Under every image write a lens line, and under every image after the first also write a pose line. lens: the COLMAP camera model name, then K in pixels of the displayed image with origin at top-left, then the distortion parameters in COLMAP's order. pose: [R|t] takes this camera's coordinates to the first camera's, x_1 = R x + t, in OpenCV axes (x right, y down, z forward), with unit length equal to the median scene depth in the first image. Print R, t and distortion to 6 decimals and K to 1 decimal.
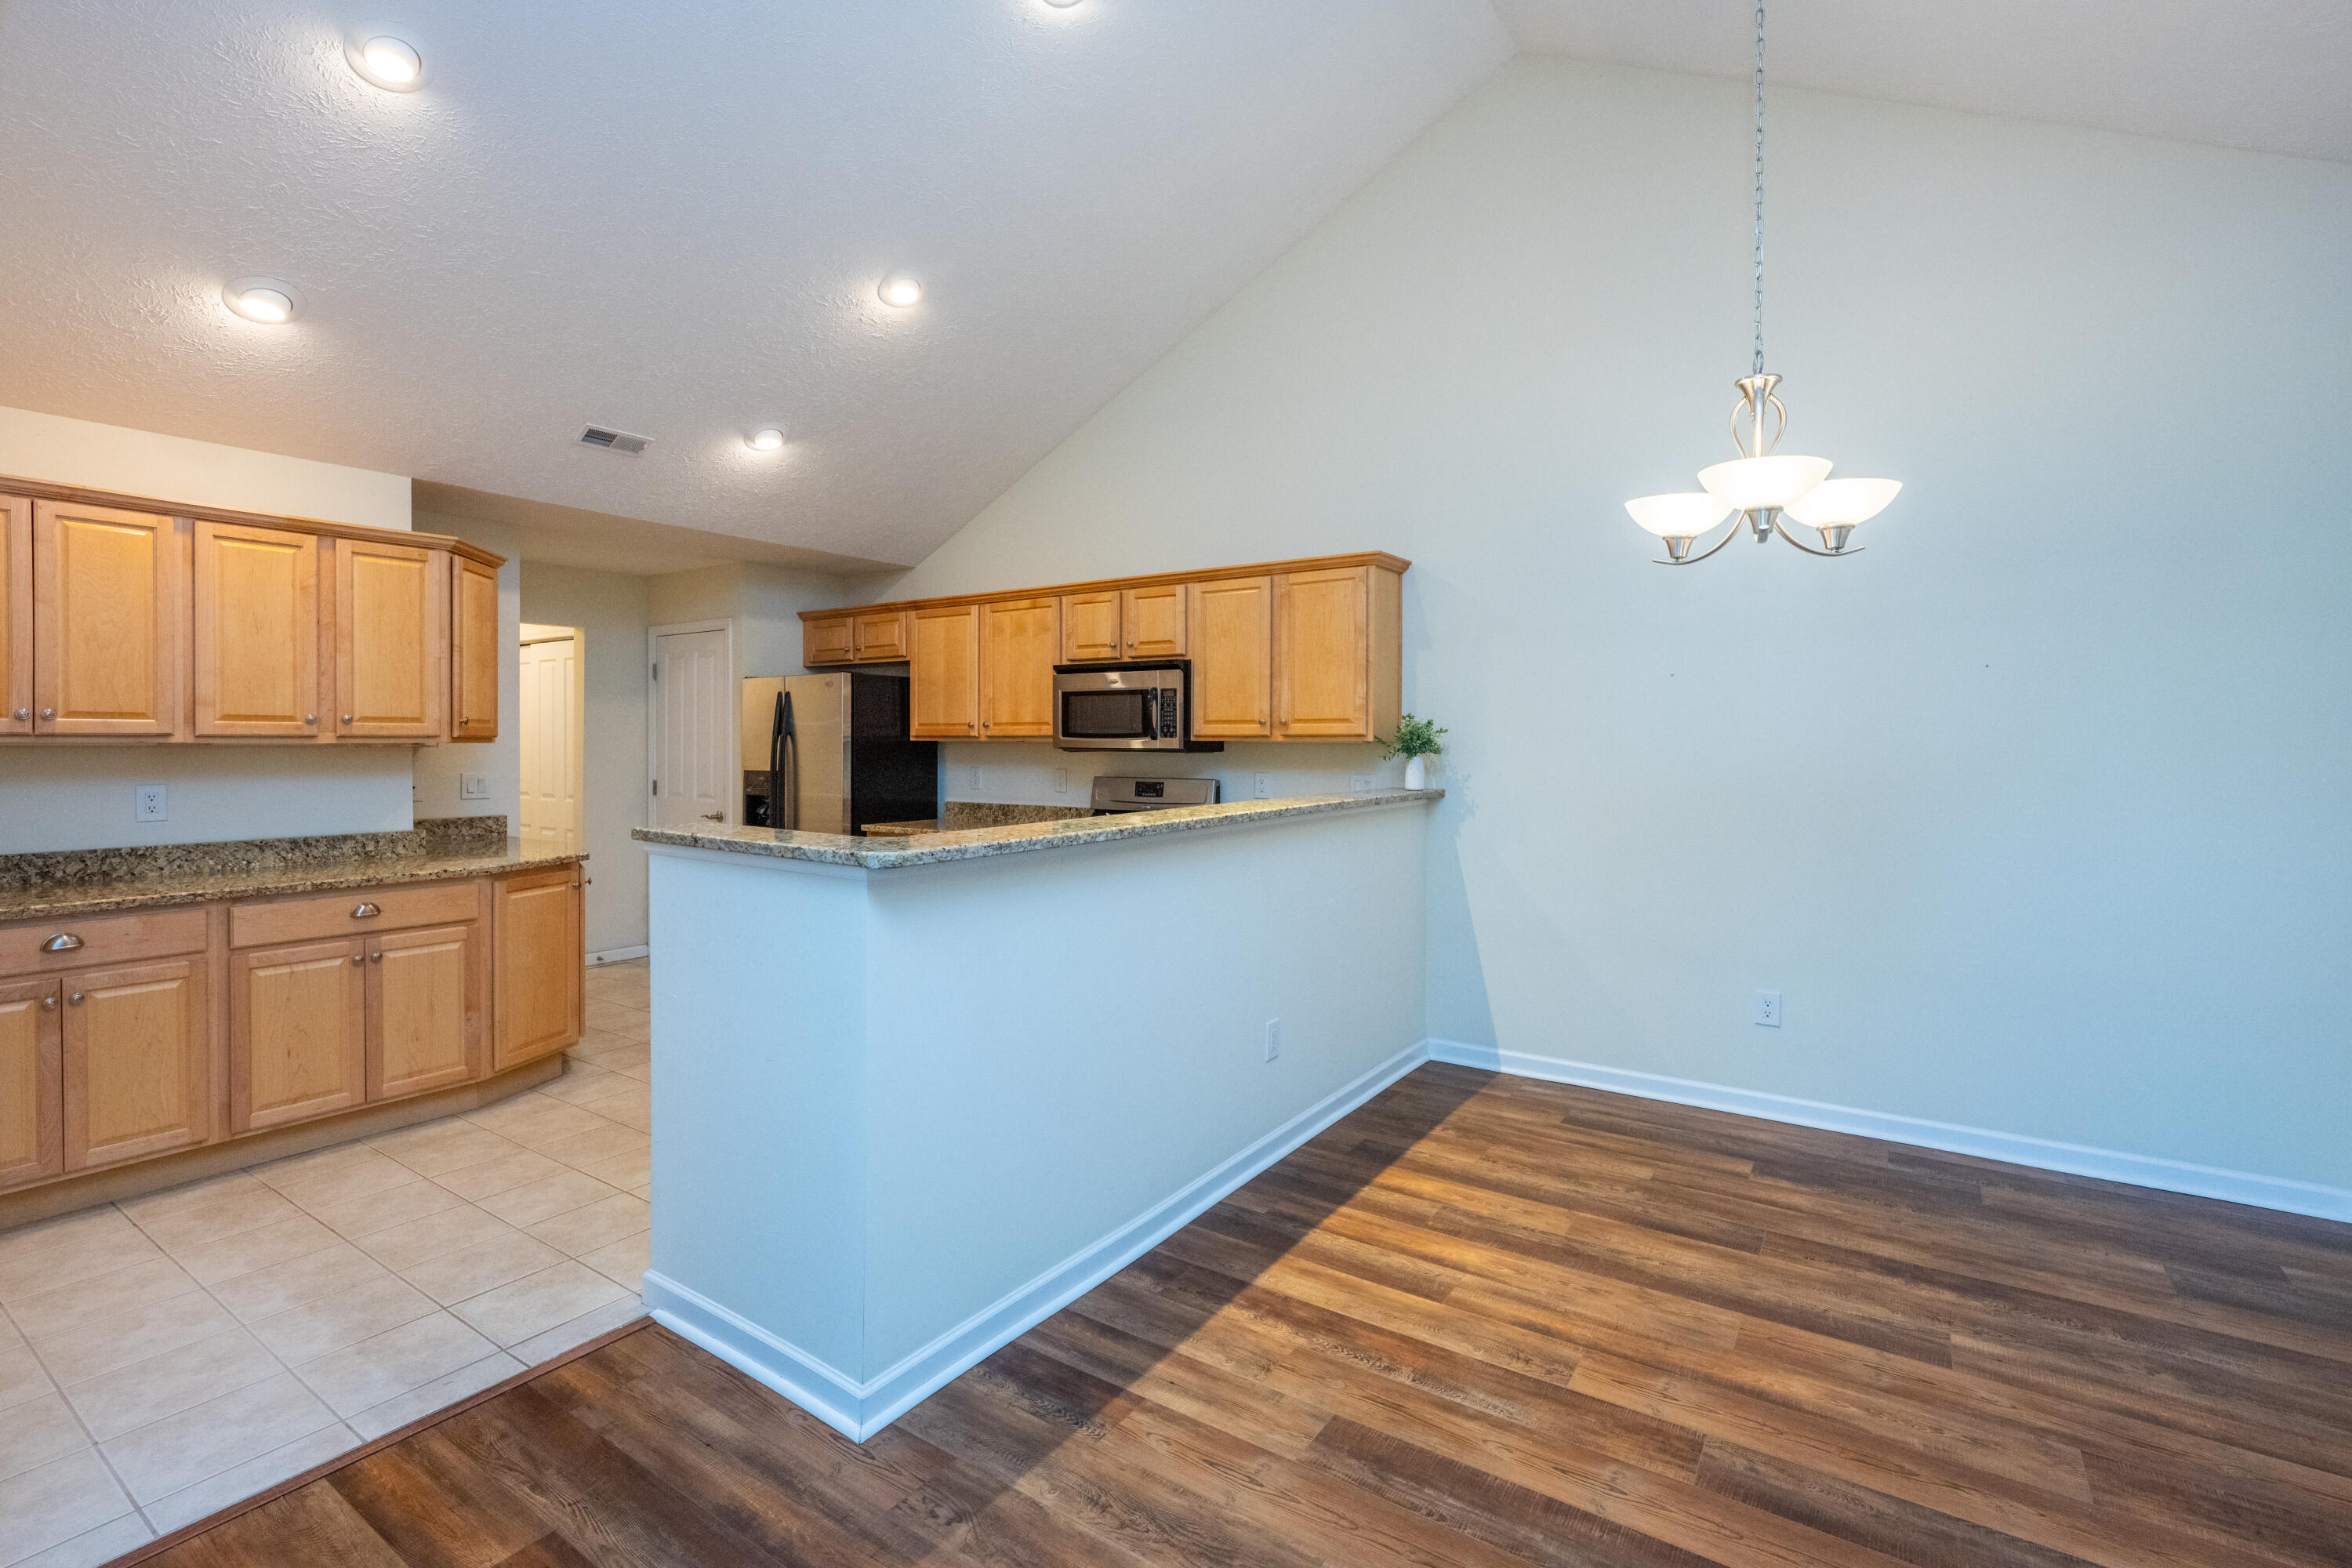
lens RADIAL K [[1065.5, 0, 1169.9], [0, 1065.5, 750.1], [0, 0, 1]] dist [-0.000189, 0.000352]
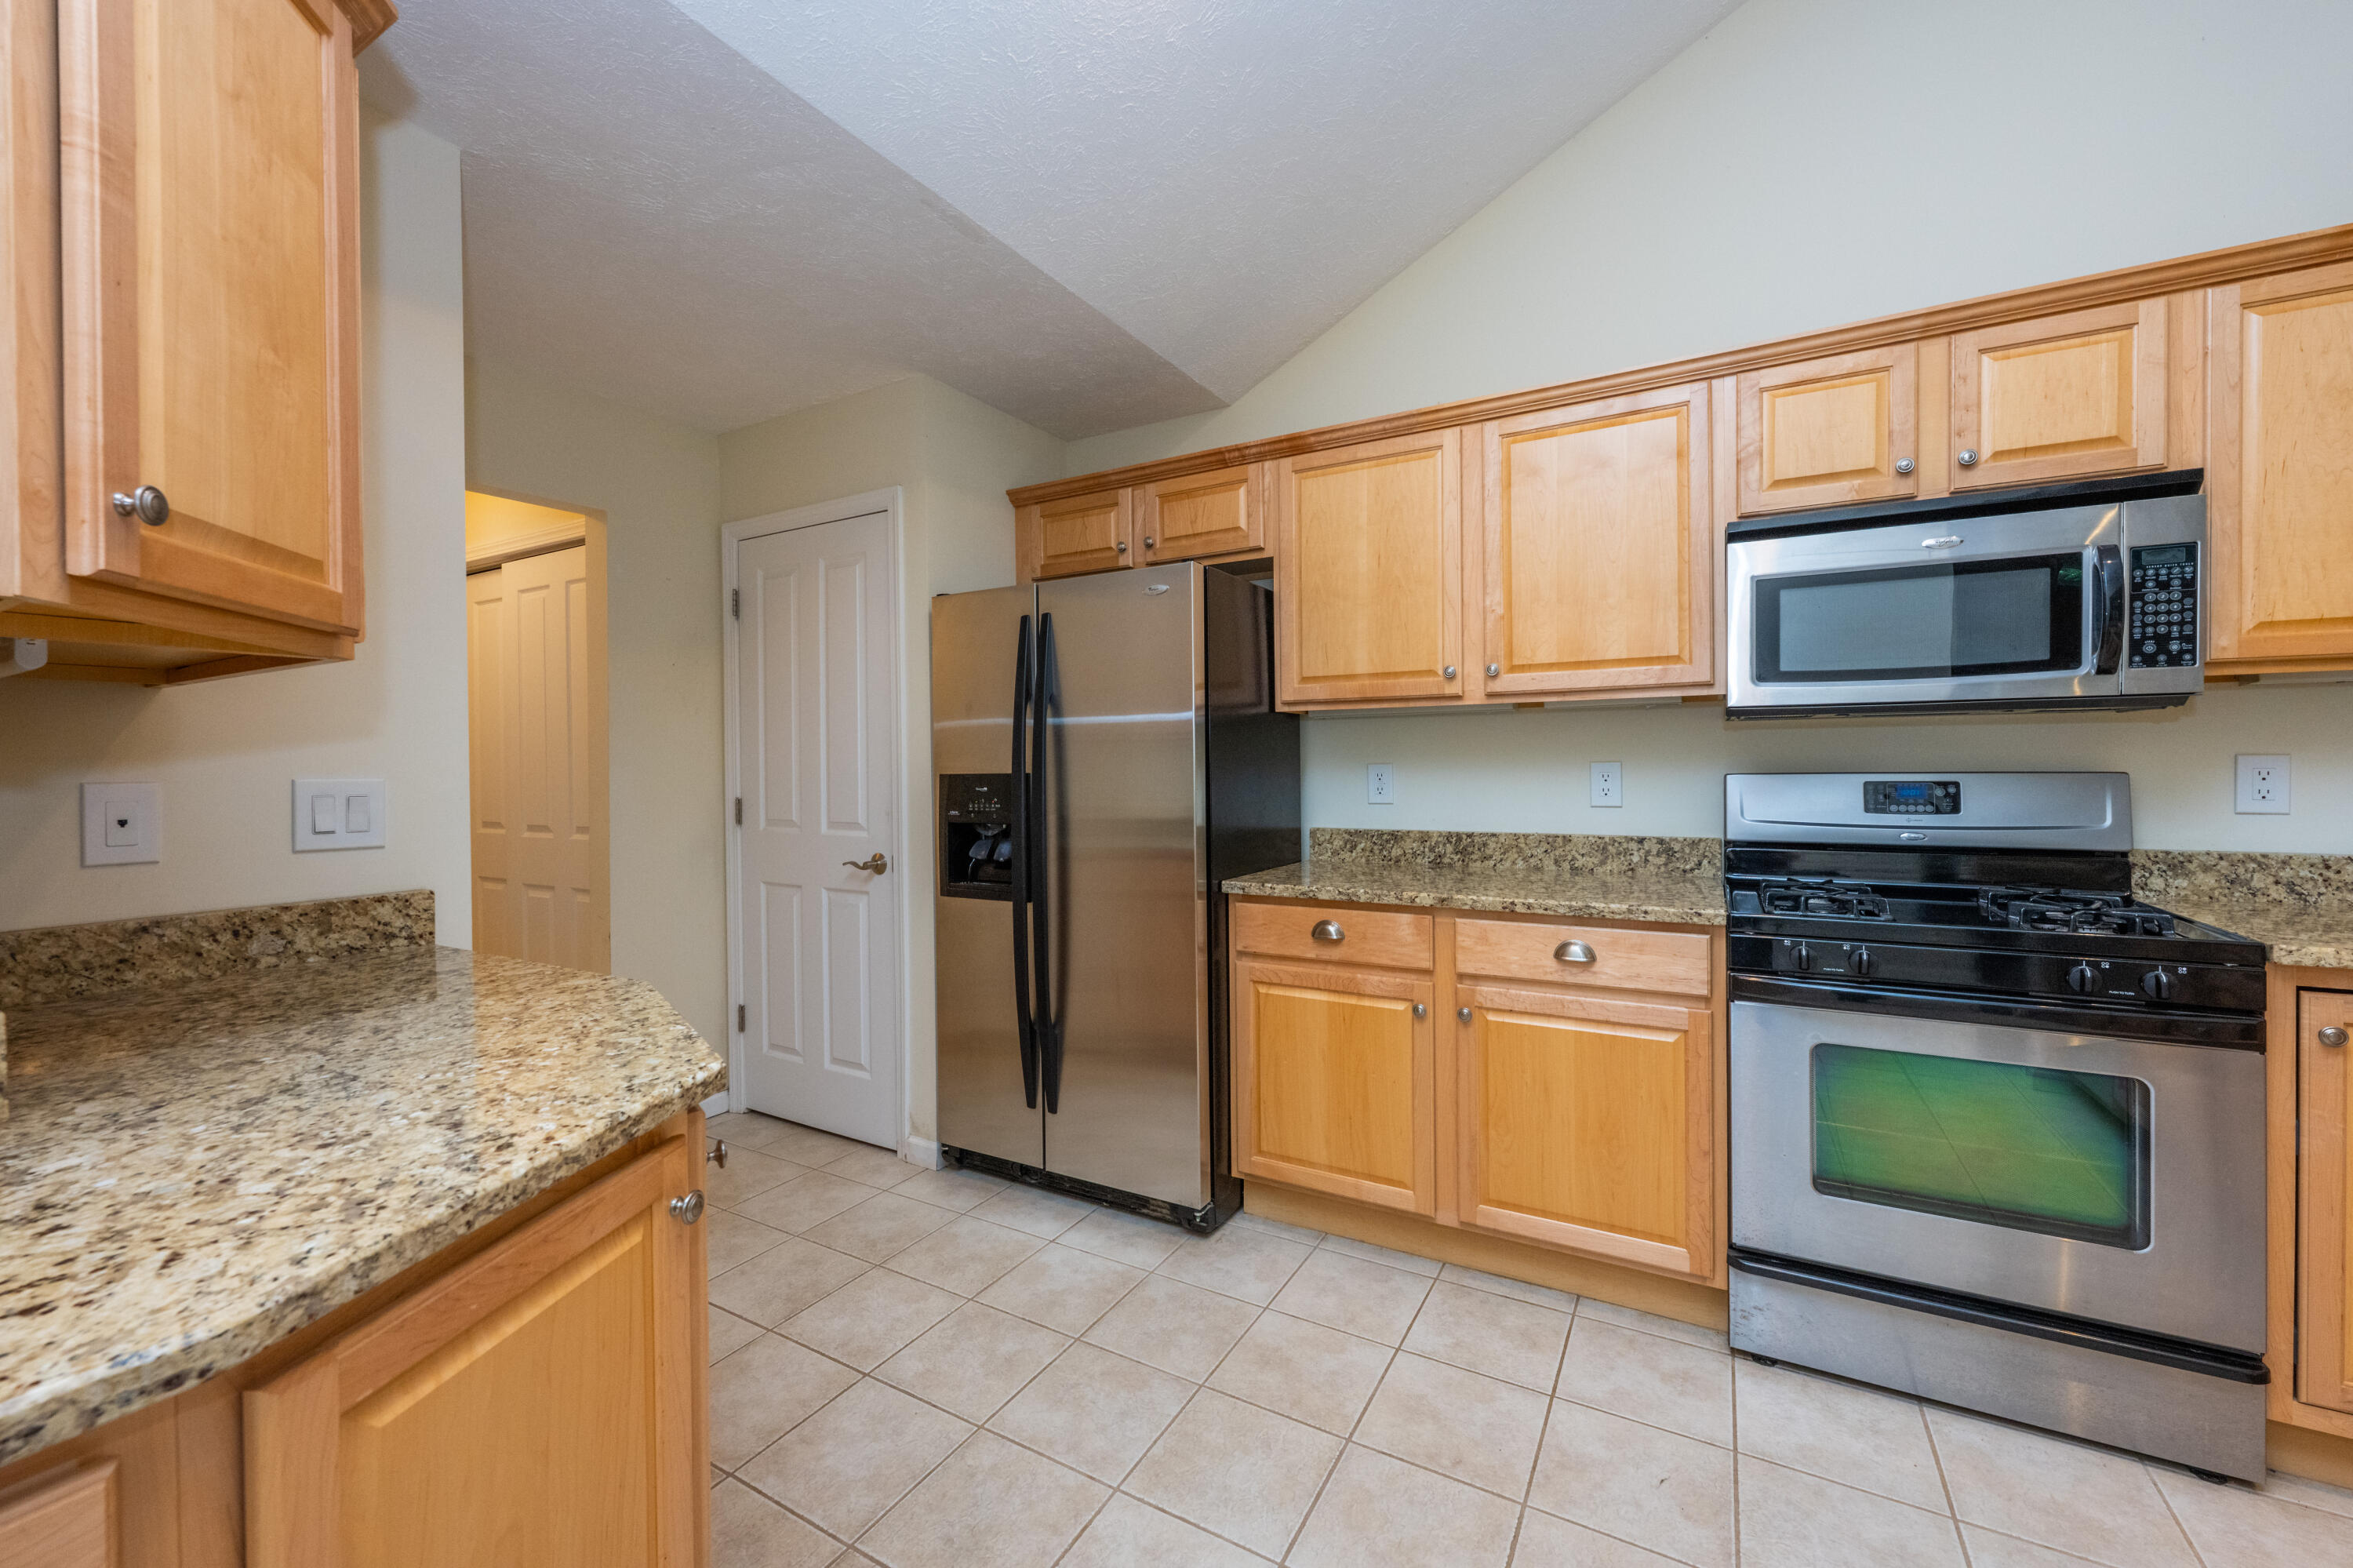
lens RADIAL K [[936.3, 0, 1177.8], [0, 936.3, 771.4], [0, 0, 1]] dist [-0.000816, -0.000105]
pose [[0.996850, -0.012785, 0.078267, -0.450400], [0.012694, 0.999918, 0.001661, 0.025500], [-0.078282, -0.000662, 0.996931, 0.759639]]
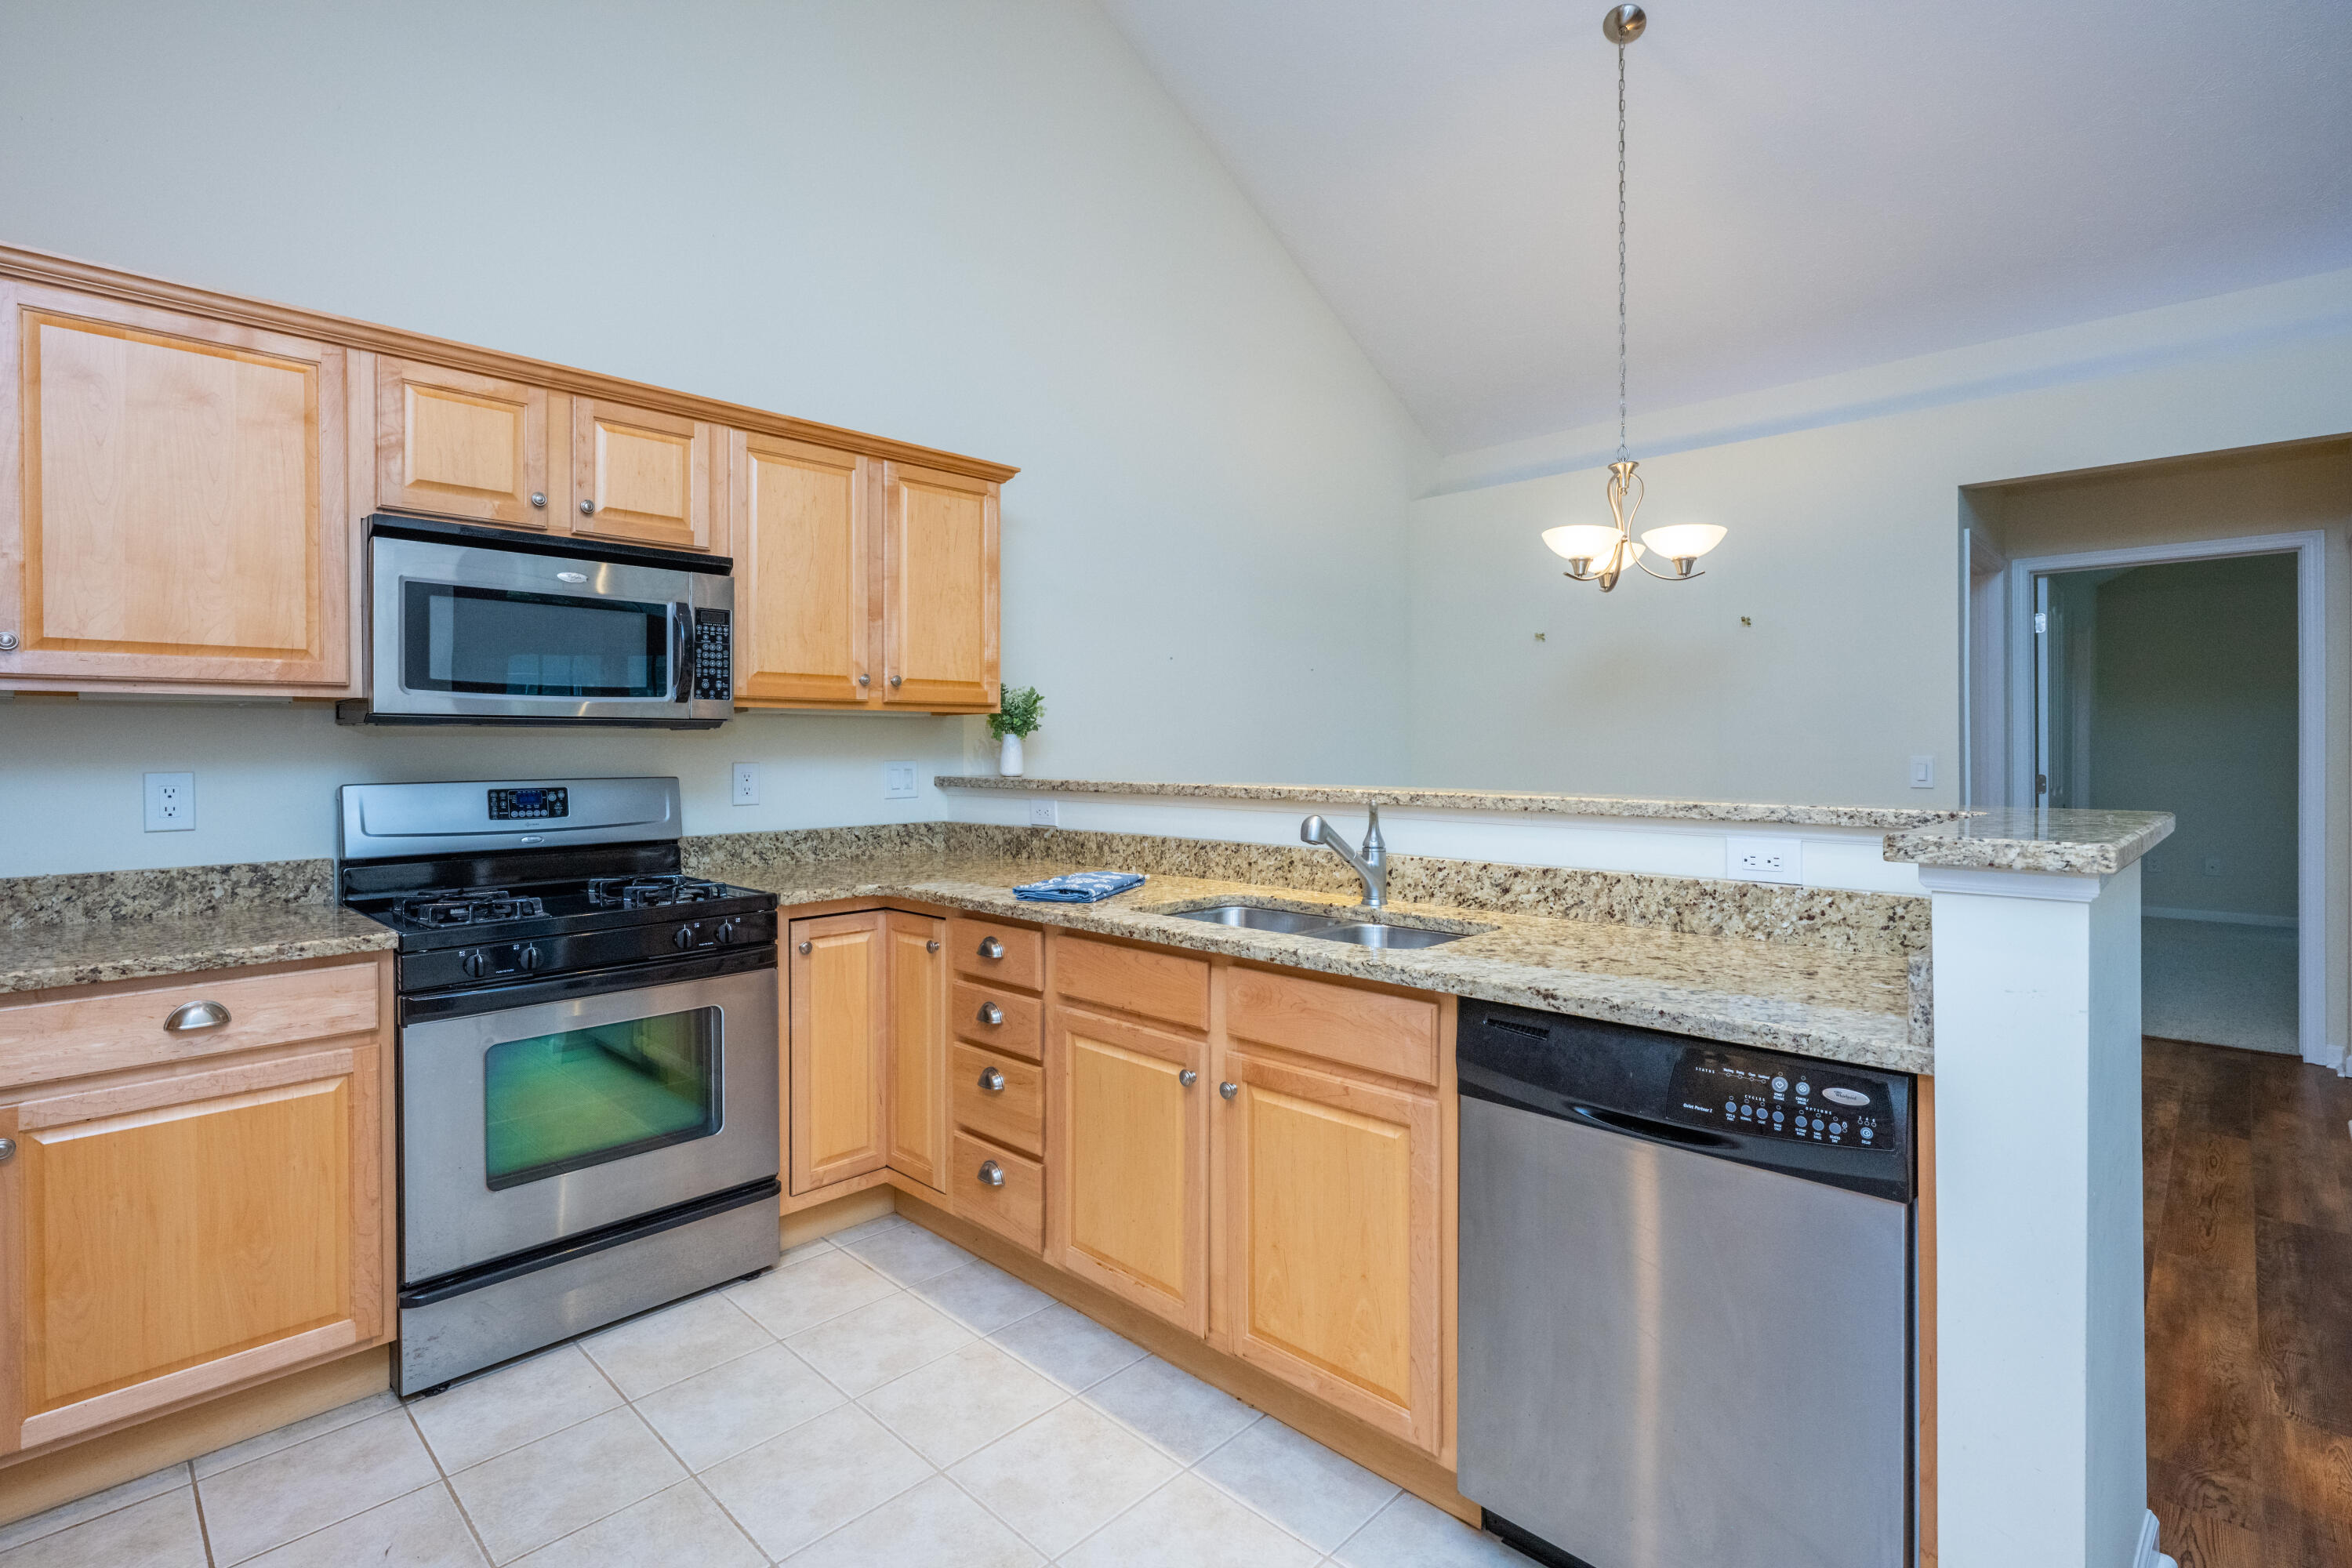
lens RADIAL K [[1096.6, 0, 1173.3], [0, 1096.6, 750.1], [0, 0, 1]] dist [-0.000636, 0.000122]
pose [[0.167719, -0.005399, 0.985820, -0.577161], [0.012380, 0.999918, 0.003370, 0.017271], [-0.985757, 0.011639, 0.167772, 0.757651]]
